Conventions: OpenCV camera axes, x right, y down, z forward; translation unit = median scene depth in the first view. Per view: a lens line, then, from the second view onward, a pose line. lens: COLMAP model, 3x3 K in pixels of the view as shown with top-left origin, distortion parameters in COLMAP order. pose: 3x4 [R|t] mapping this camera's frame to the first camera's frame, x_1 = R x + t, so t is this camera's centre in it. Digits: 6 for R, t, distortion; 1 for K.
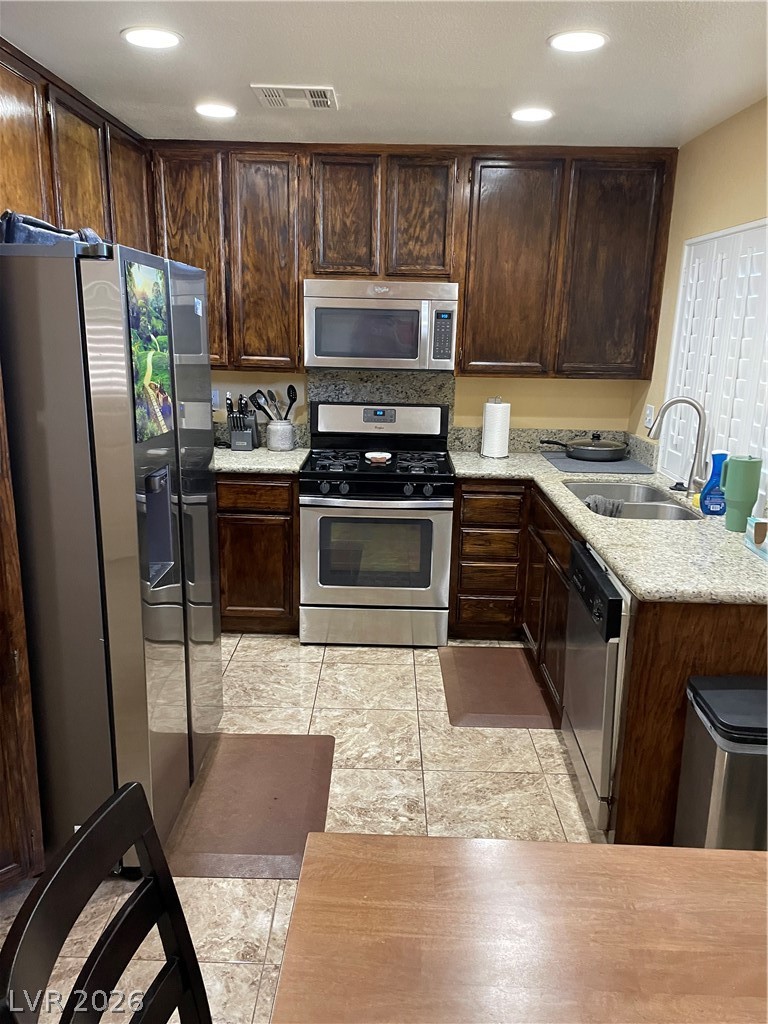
lens RADIAL K [[767.4, 0, 380.2], [0, 767.4, 515.3], [0, 0, 1]] dist [0.097710, -0.122002]
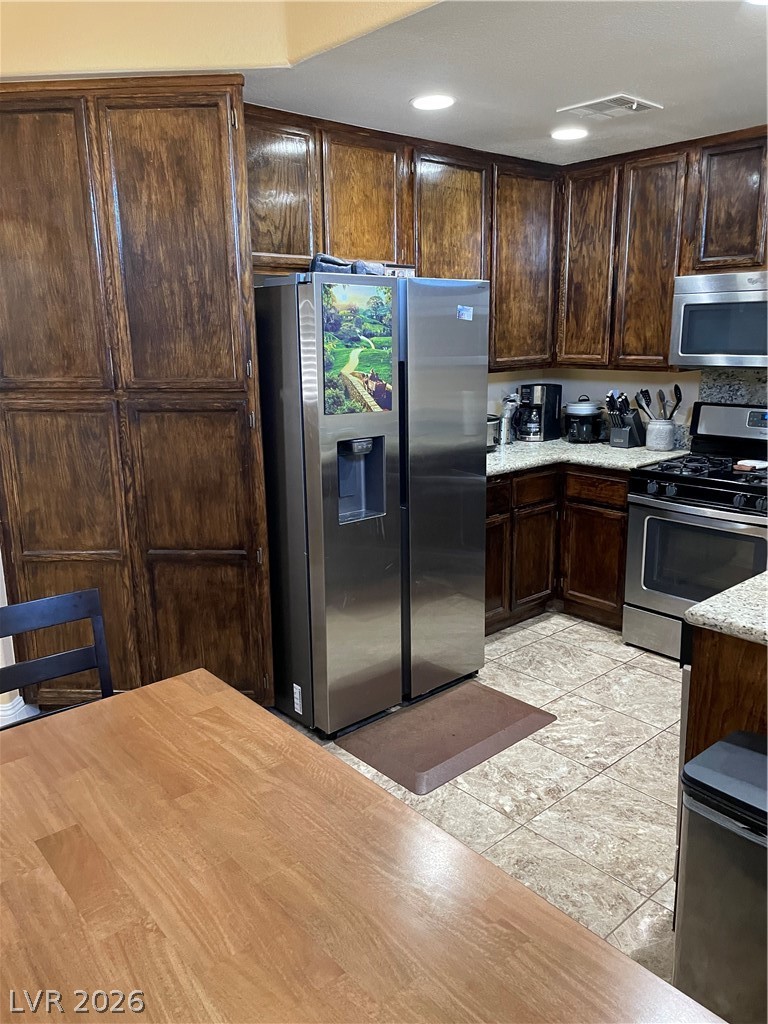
lens RADIAL K [[777.0, 0, 397.2], [0, 777.0, 508.8], [0, 0, 1]] dist [0.095719, -0.111343]
pose [[0.676629, 0.136522, -0.723557, 0.423469], [-0.152451, 0.987343, 0.043731, -0.003833], [0.720369, 0.080717, 0.688878, 0.077768]]
